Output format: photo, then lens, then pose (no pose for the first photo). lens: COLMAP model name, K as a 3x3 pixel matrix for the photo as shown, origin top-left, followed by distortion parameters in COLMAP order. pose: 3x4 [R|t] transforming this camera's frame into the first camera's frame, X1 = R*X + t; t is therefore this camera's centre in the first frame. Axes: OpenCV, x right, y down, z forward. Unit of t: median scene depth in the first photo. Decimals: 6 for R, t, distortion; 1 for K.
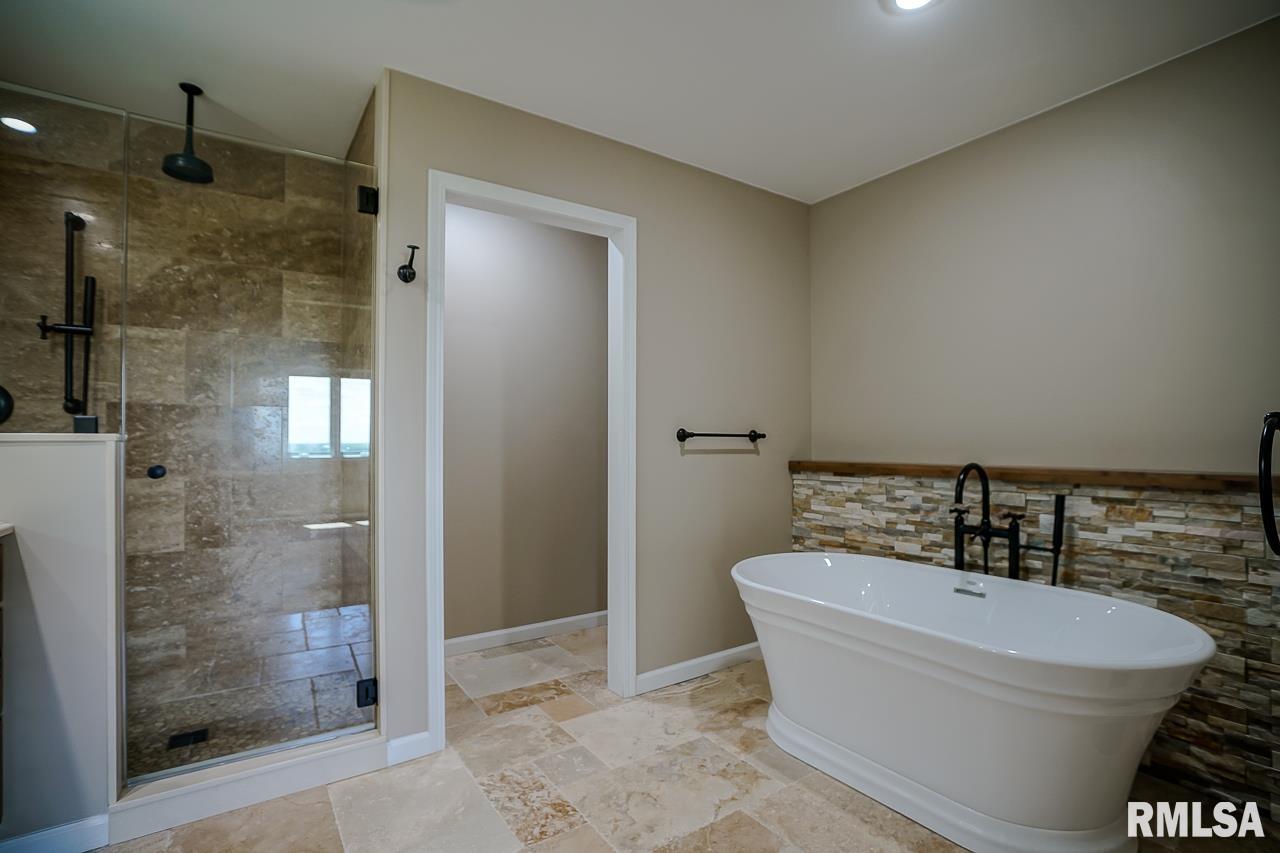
lens RADIAL K [[593.1, 0, 633.4], [0, 593.1, 431.4], [0, 0, 1]] dist [-0.021278, 0.000397]
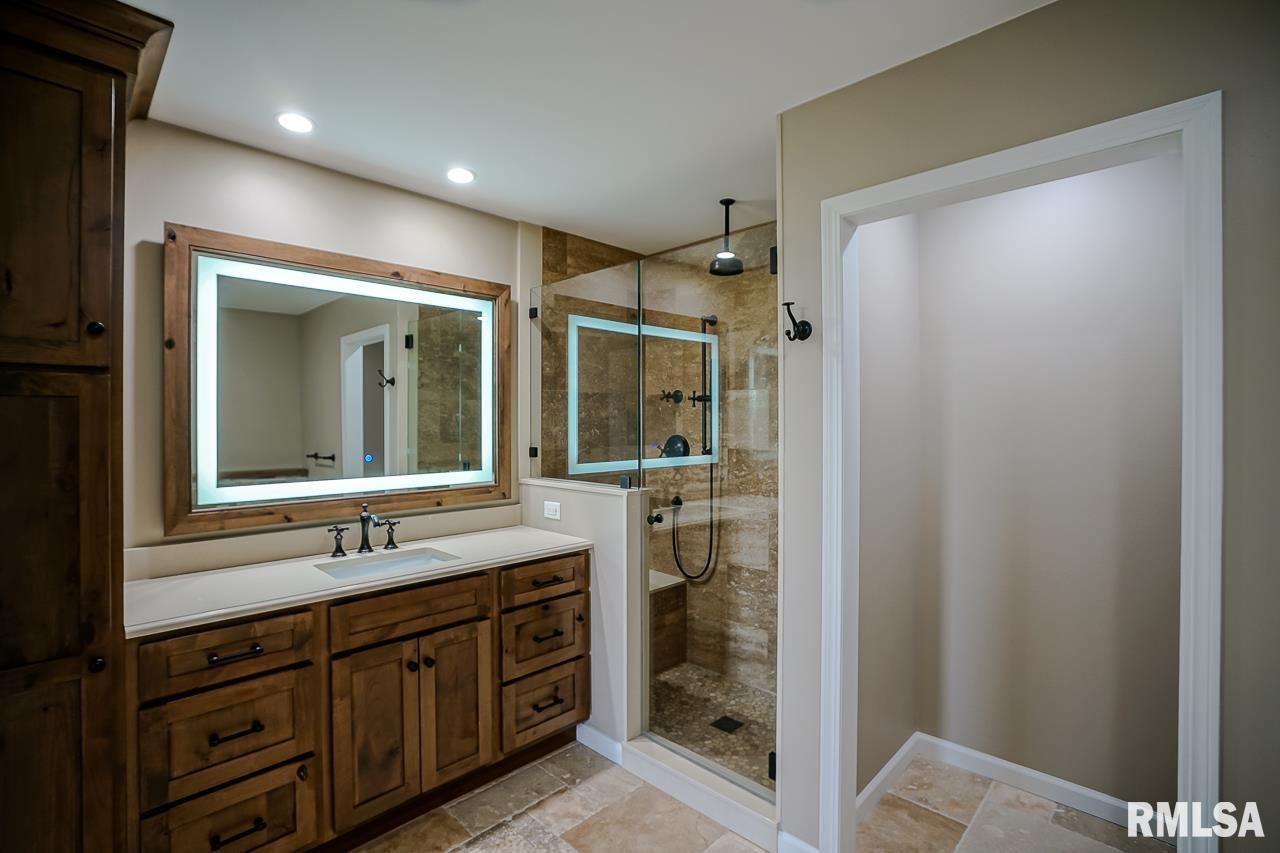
lens RADIAL K [[593.1, 0, 634.8], [0, 593.1, 423.9], [0, 0, 1]] dist [-0.021278, 0.000397]
pose [[0.202355, 0.007459, -0.979284, 0.422780], [0.021847, 0.999688, 0.012128, -0.136443], [0.979069, -0.023848, 0.202129, 0.542033]]
